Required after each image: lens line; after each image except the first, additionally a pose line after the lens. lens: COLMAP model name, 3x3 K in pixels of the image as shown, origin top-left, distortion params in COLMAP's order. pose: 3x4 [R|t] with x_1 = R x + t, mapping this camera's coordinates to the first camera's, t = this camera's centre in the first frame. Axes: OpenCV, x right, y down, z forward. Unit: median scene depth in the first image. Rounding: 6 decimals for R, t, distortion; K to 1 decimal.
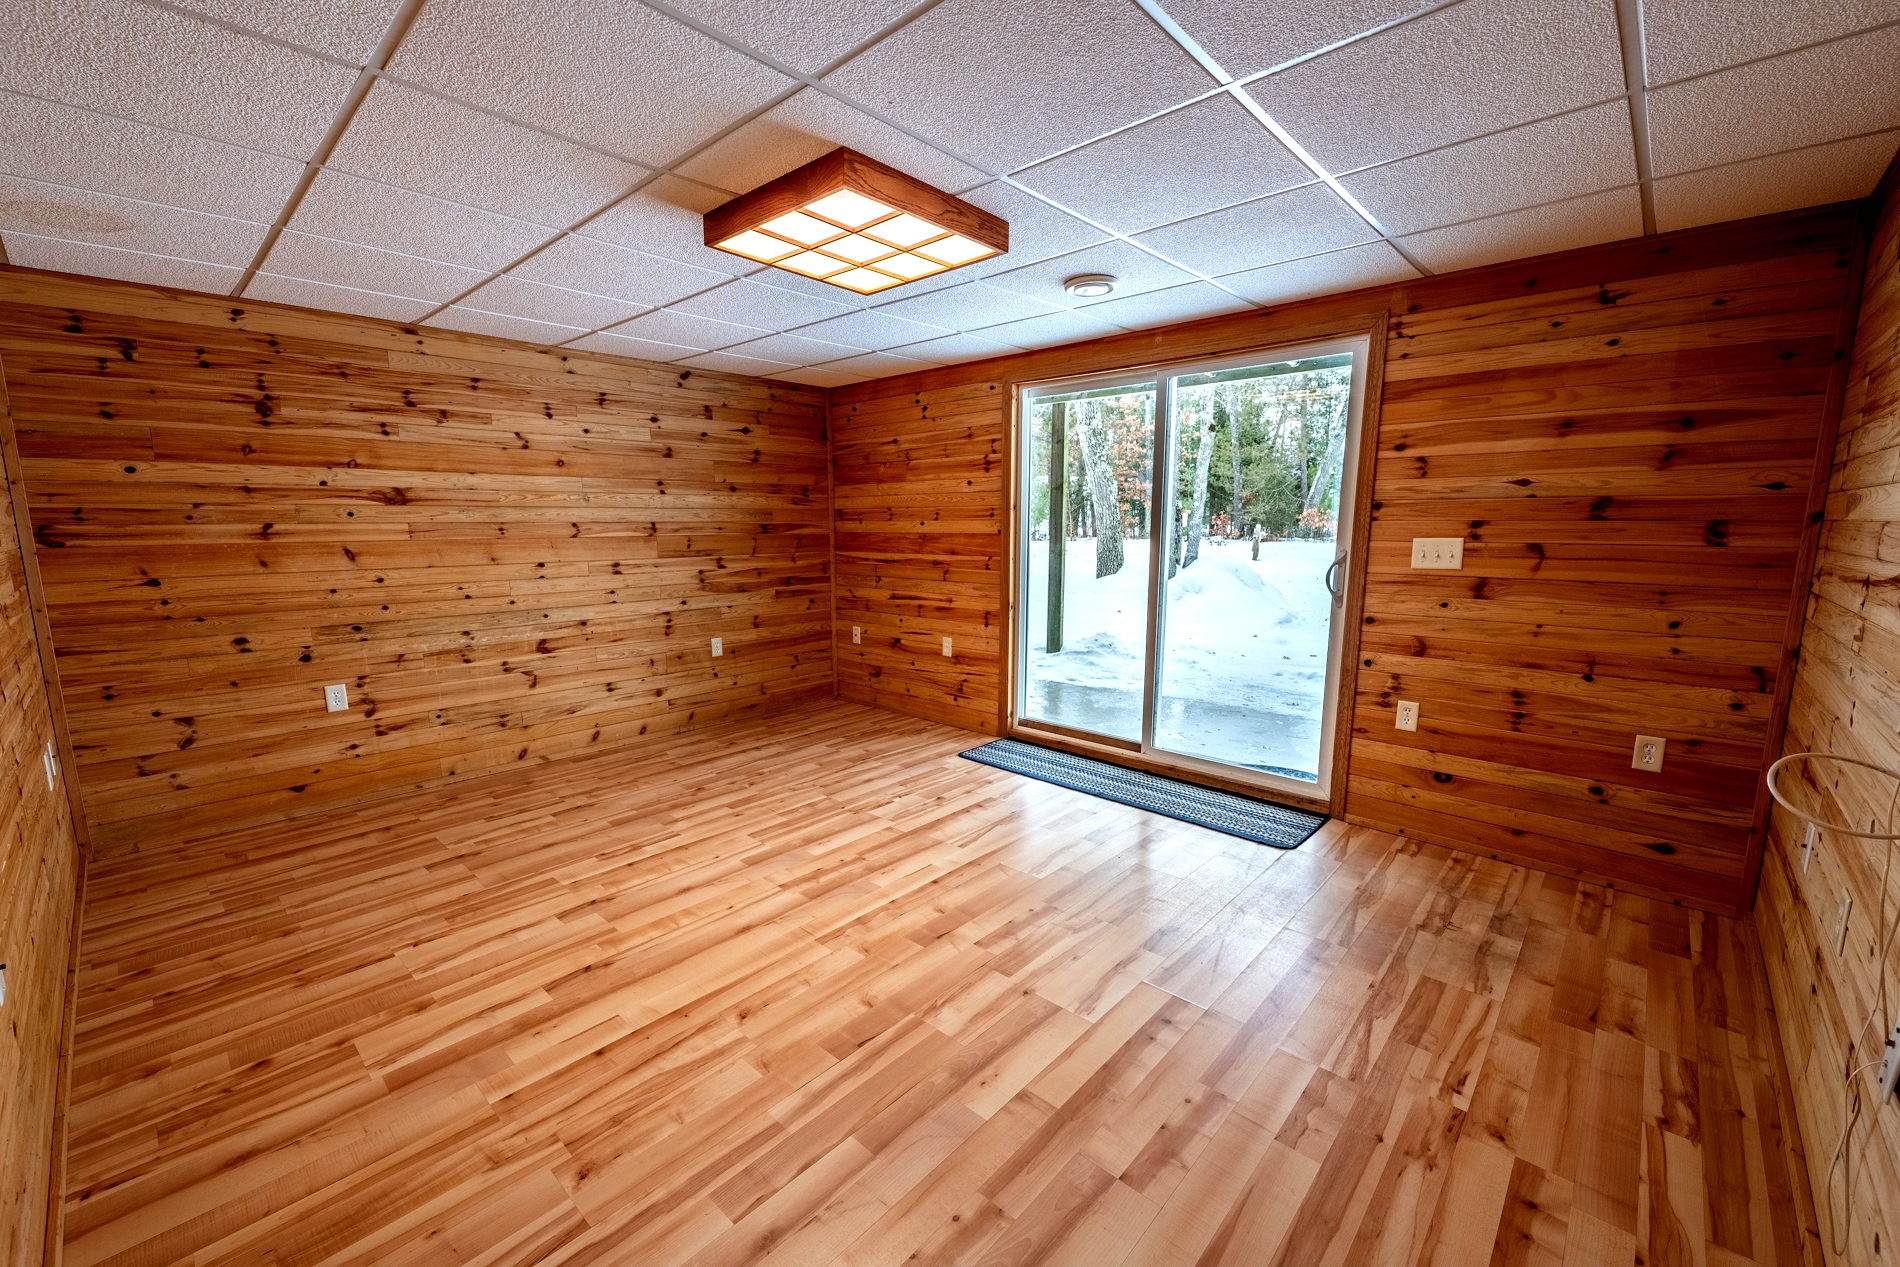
lens RADIAL K [[762.8, 0, 949.2], [0, 762.8, 647.0], [0, 0, 1]] dist [0.012570, -0.007882]
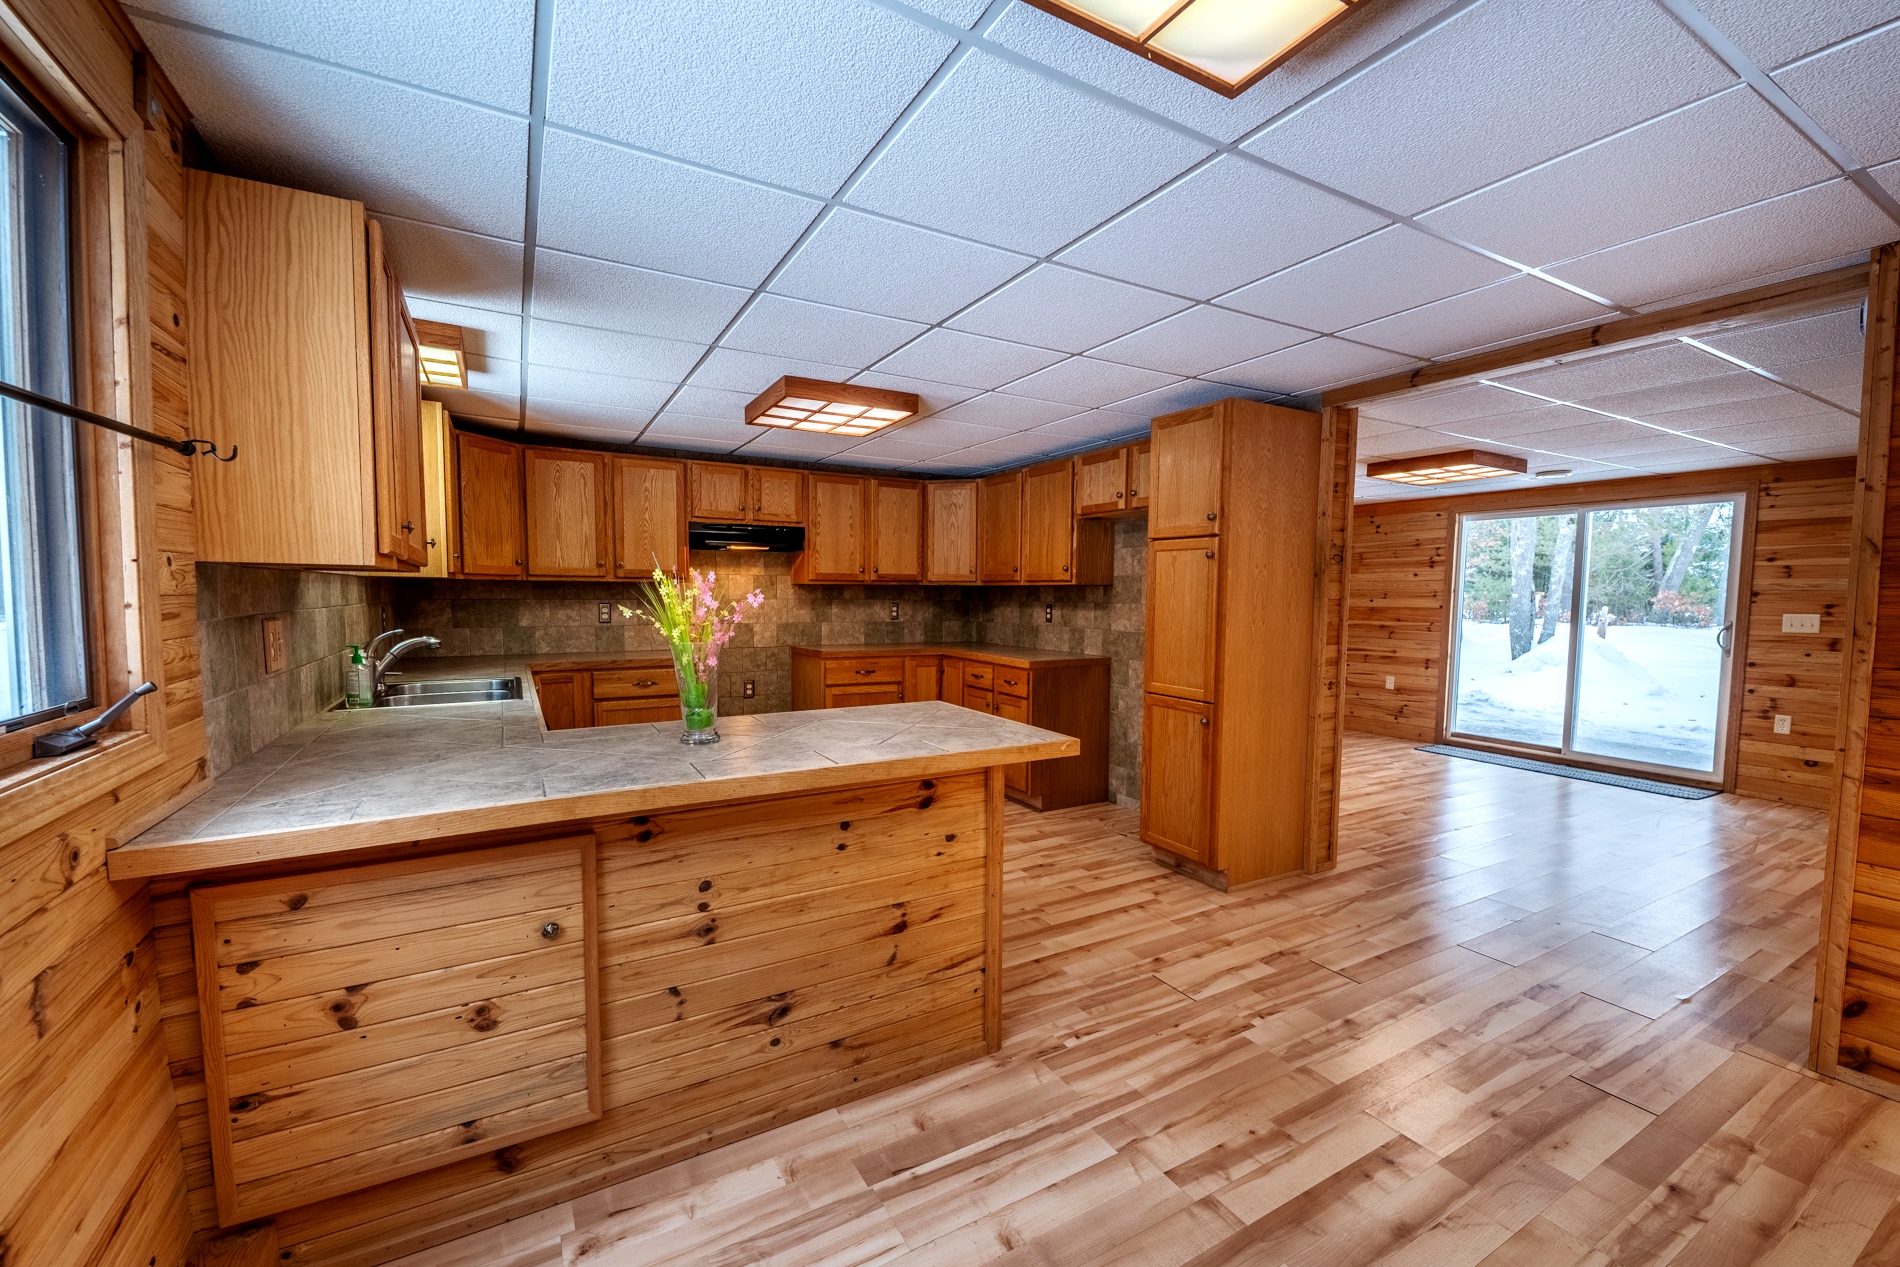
lens RADIAL K [[762.8, 0, 941.9], [0, 762.8, 644.3], [0, 0, 1]] dist [0.012570, -0.007882]
pose [[0.950263, 0.033219, -0.309671, -0.444853], [-0.064292, 0.993803, -0.090681, 0.139007], [0.304739, 0.106080, 0.946510, -0.816707]]
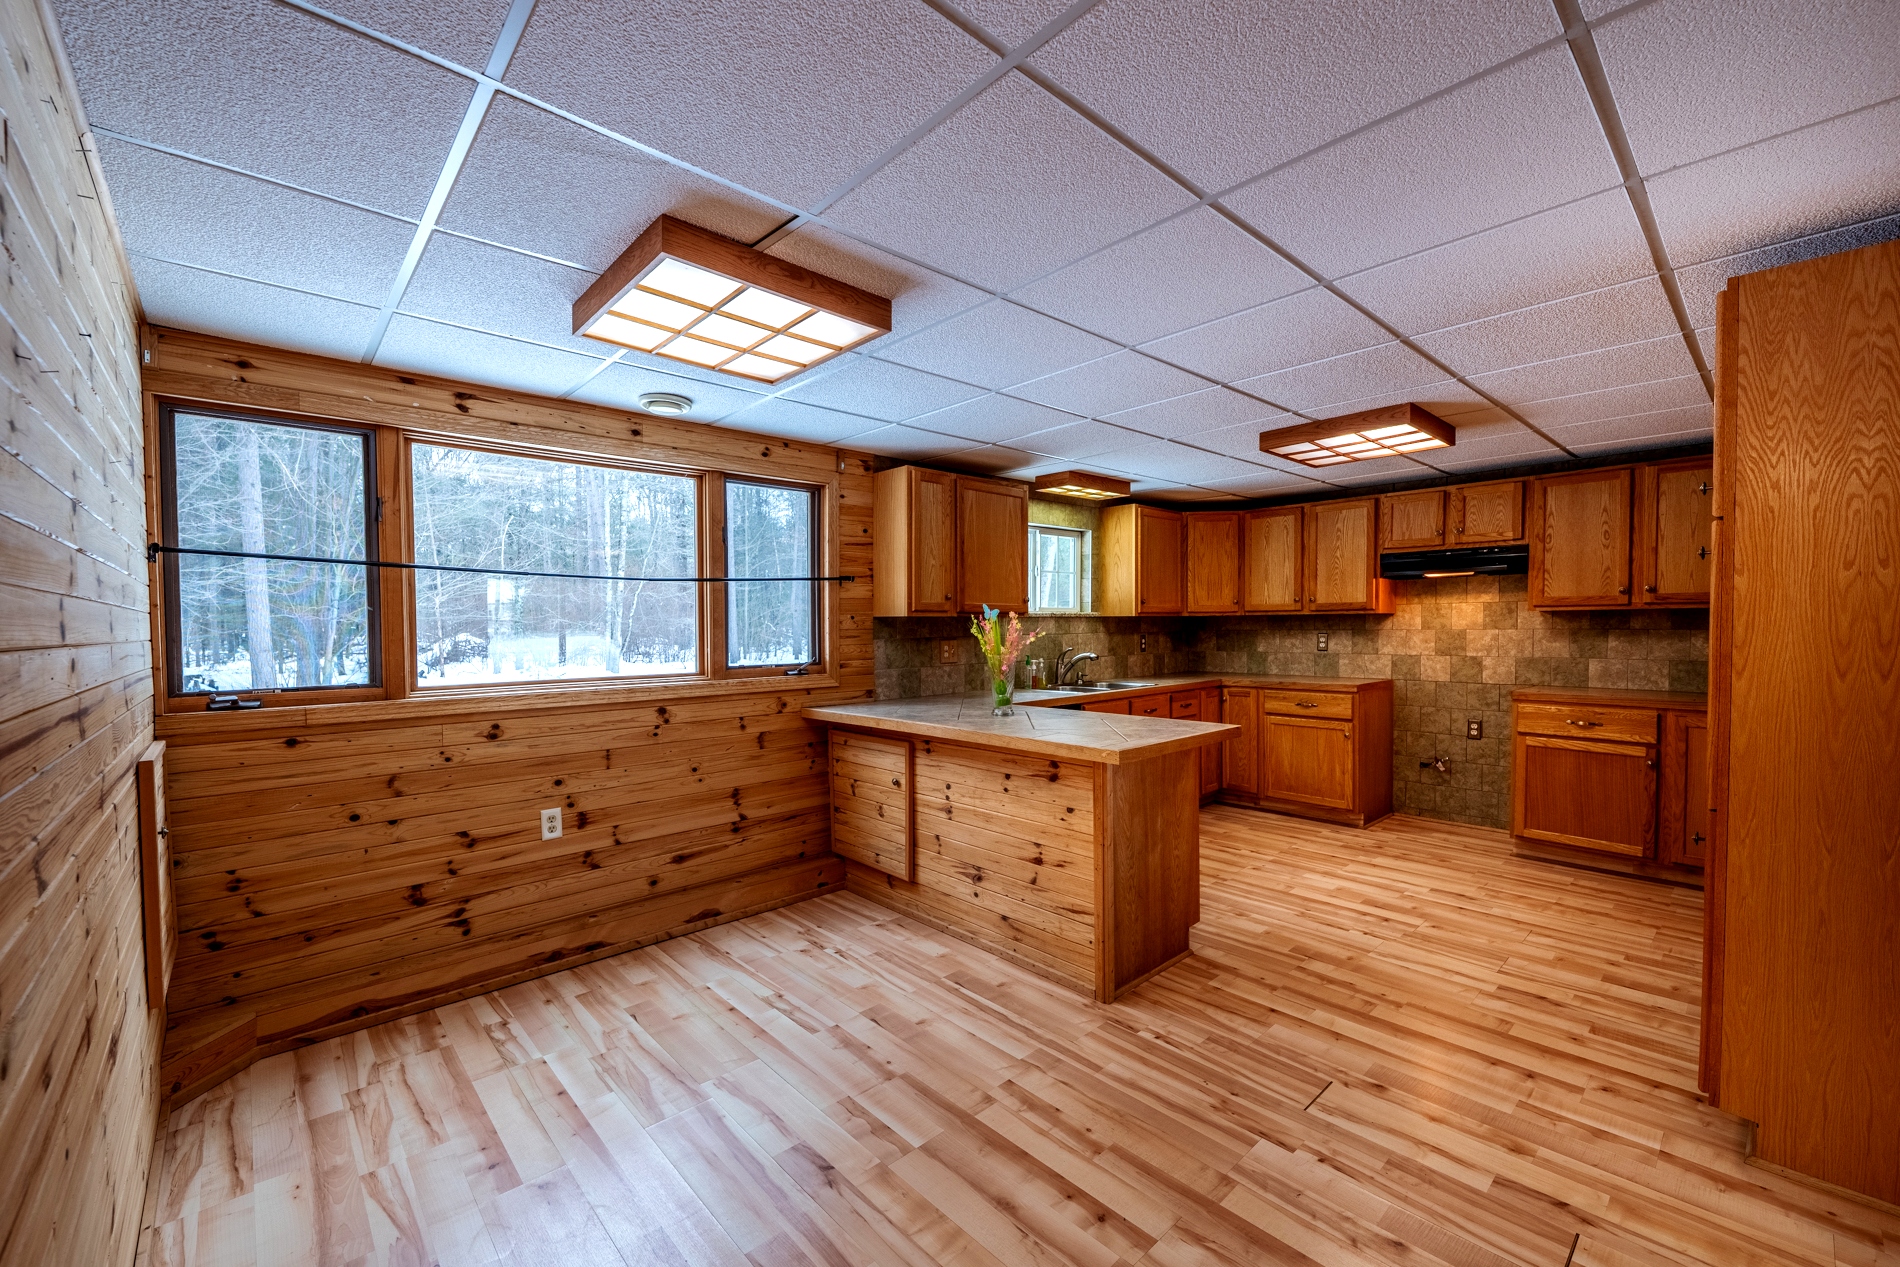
lens RADIAL K [[762.8, 0, 942.5], [0, 762.8, 646.9], [0, 0, 1]] dist [0.012570, -0.007882]
pose [[-0.095250, 0.036731, -0.994775, 3.014681], [-0.157875, 0.986114, 0.051528, -0.369754], [0.982854, 0.161958, -0.088129, 1.958076]]
